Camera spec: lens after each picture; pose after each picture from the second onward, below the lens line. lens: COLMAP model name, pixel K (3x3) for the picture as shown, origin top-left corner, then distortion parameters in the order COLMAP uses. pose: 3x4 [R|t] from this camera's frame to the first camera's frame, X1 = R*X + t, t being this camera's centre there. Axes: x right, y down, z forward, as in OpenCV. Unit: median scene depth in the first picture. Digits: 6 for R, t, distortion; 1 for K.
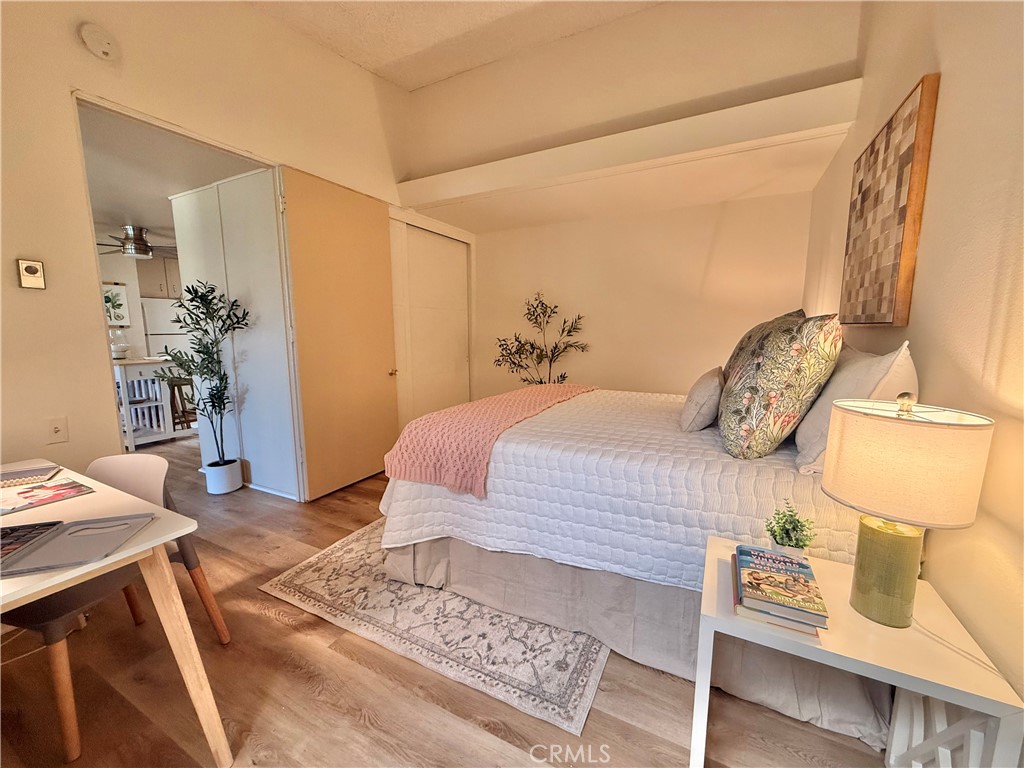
lens RADIAL K [[406.4, 0, 512.6], [0, 406.4, 384.6], [0, 0, 1]] dist [0.000881, -0.000964]
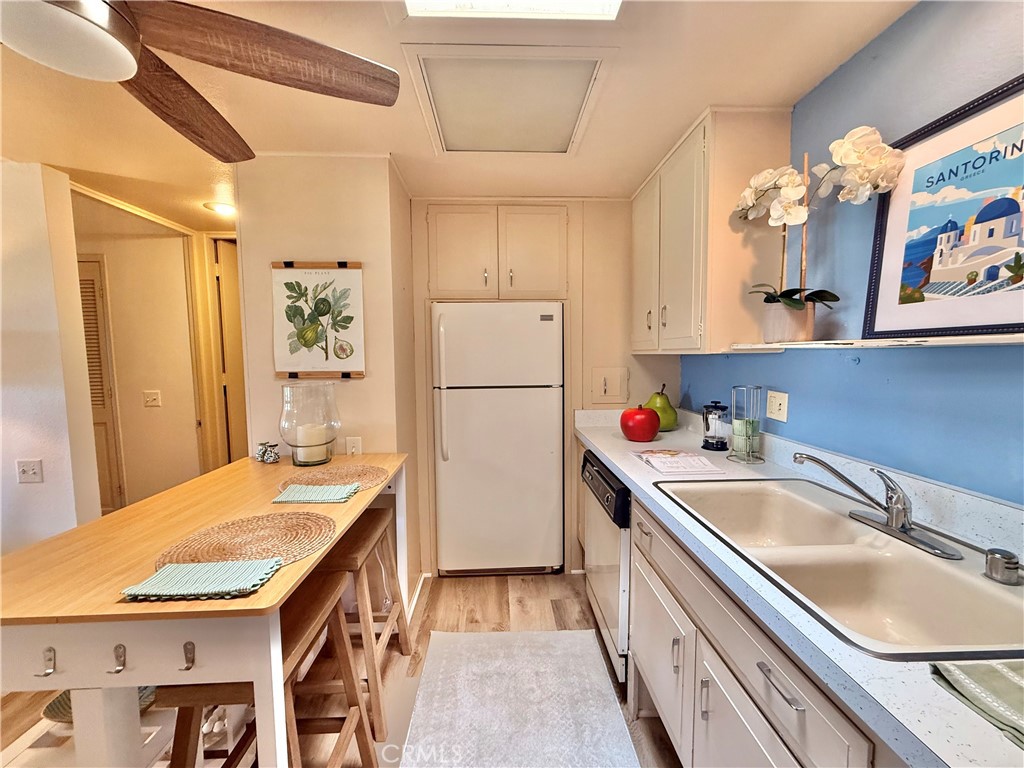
lens RADIAL K [[406.4, 0, 512.7], [0, 406.4, 386.1], [0, 0, 1]] dist [0.000881, -0.000964]
pose [[0.493697, 0.063349, -0.867323, -0.548121], [-0.112959, 0.993565, 0.008272, -0.153848], [0.862266, 0.093888, 0.497676, 0.948280]]
